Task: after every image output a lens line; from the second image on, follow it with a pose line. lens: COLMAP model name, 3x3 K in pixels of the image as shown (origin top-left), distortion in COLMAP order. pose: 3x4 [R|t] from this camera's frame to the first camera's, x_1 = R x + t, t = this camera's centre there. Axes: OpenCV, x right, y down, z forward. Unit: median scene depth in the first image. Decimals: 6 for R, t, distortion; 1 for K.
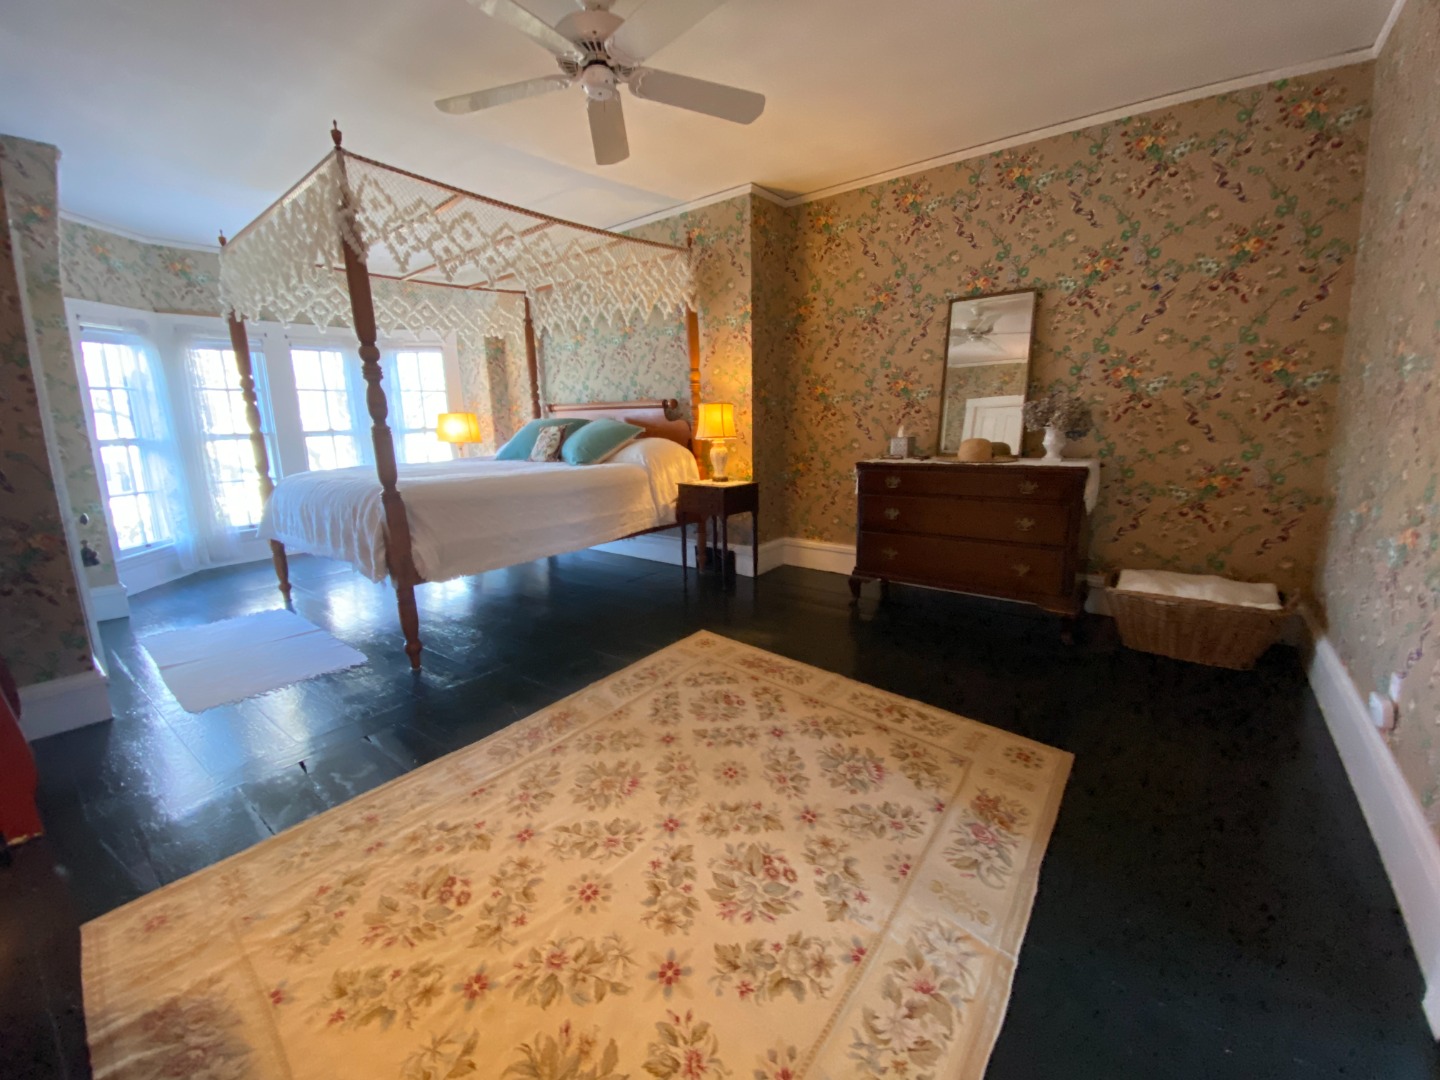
lens RADIAL K [[602.2, 0, 719.7], [0, 602.2, 528.3], [0, 0, 1]] dist [0.025069, -0.027401]
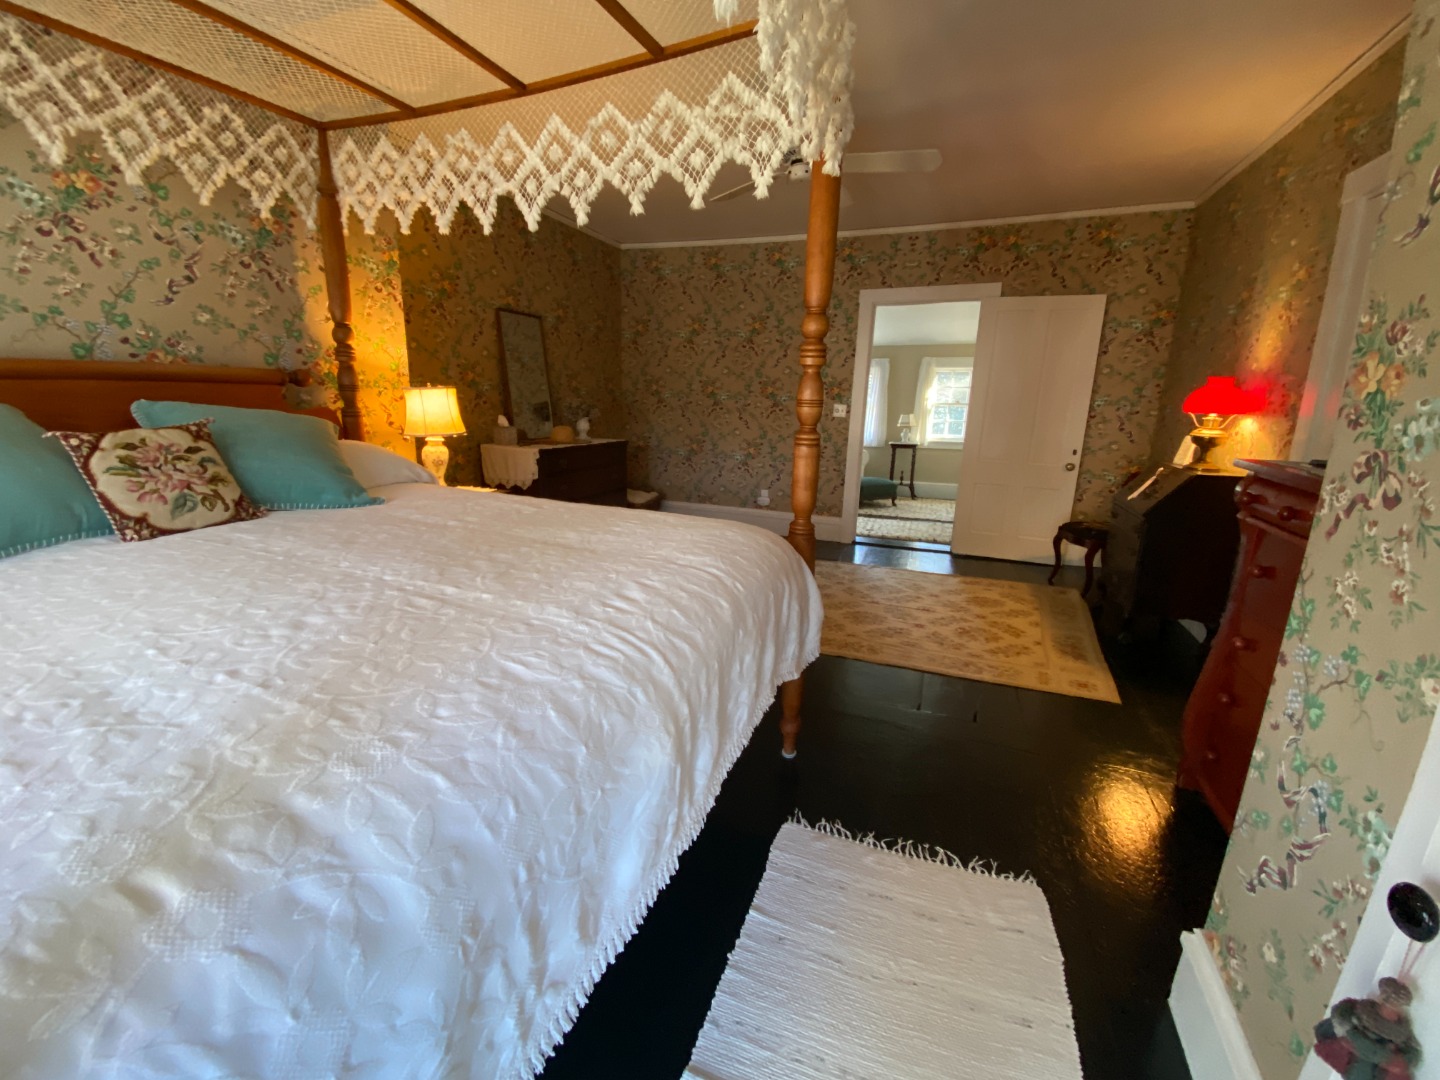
lens RADIAL K [[602.2, 0, 719.7], [0, 602.2, 528.3], [0, 0, 1]] dist [0.025069, -0.027401]
pose [[-0.313693, -0.217844, 0.924197, -1.547841], [0.148513, 0.950091, 0.274356, -0.366109], [-0.937838, 0.223319, -0.265684, 1.700366]]
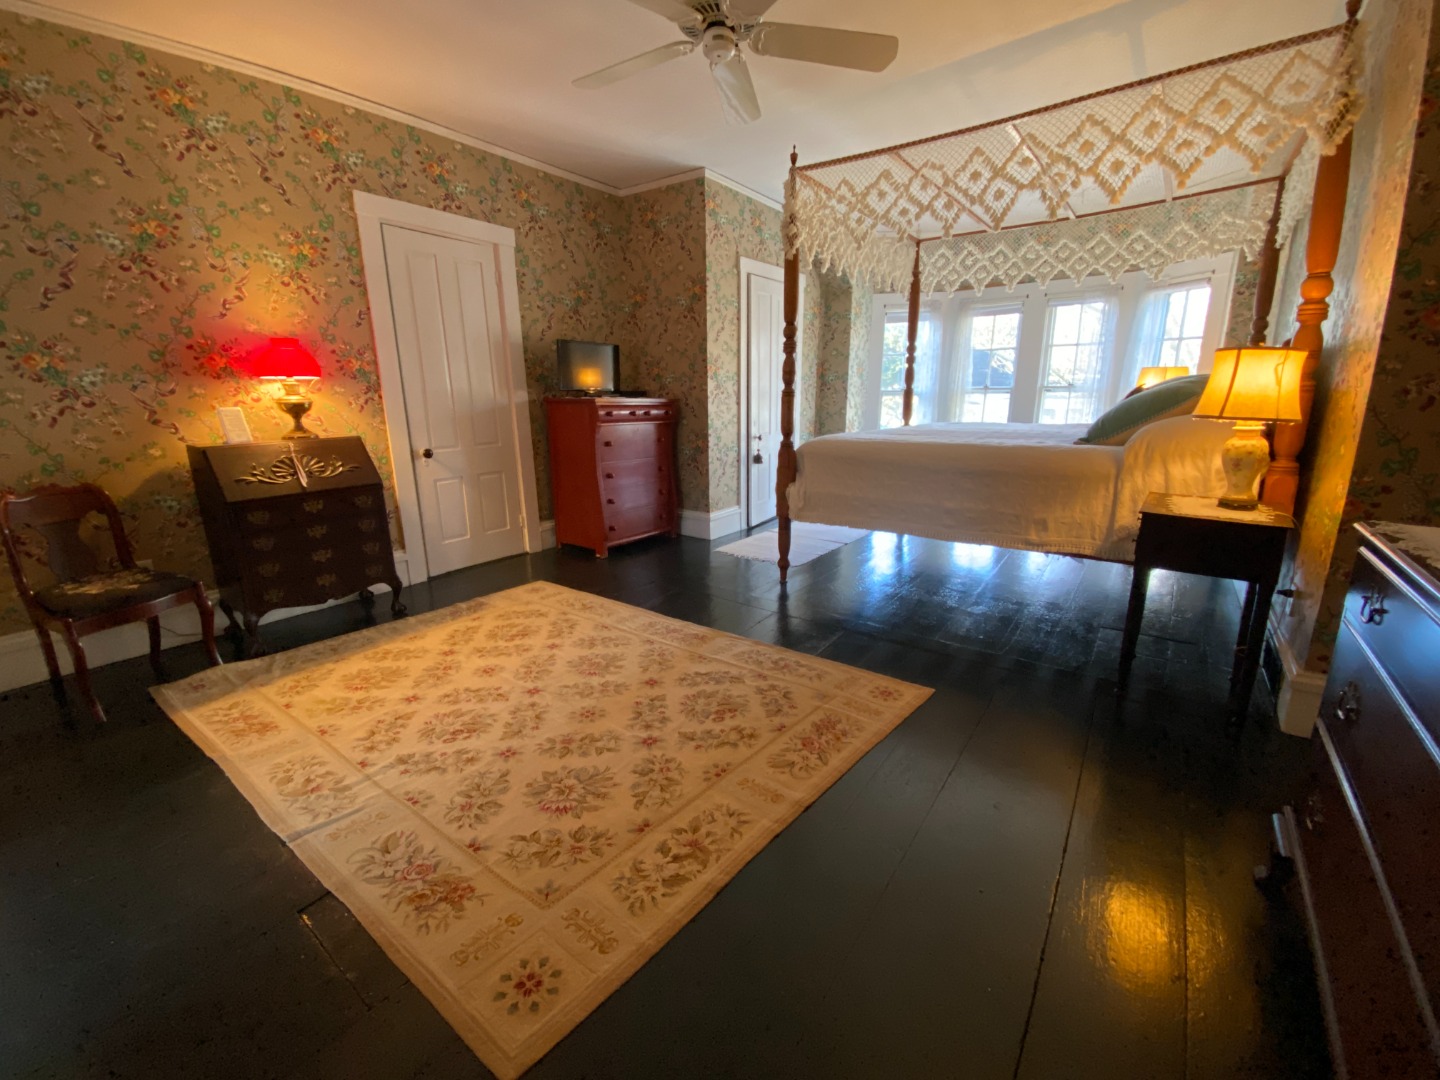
lens RADIAL K [[602.2, 0, 719.7], [0, 602.2, 528.3], [0, 0, 1]] dist [0.025069, -0.027401]
pose [[-0.003438, 0.257975, -0.966145, 0.965075], [-0.166241, 0.952560, 0.254939, -0.239166], [0.986079, 0.161489, 0.039611, 1.090435]]
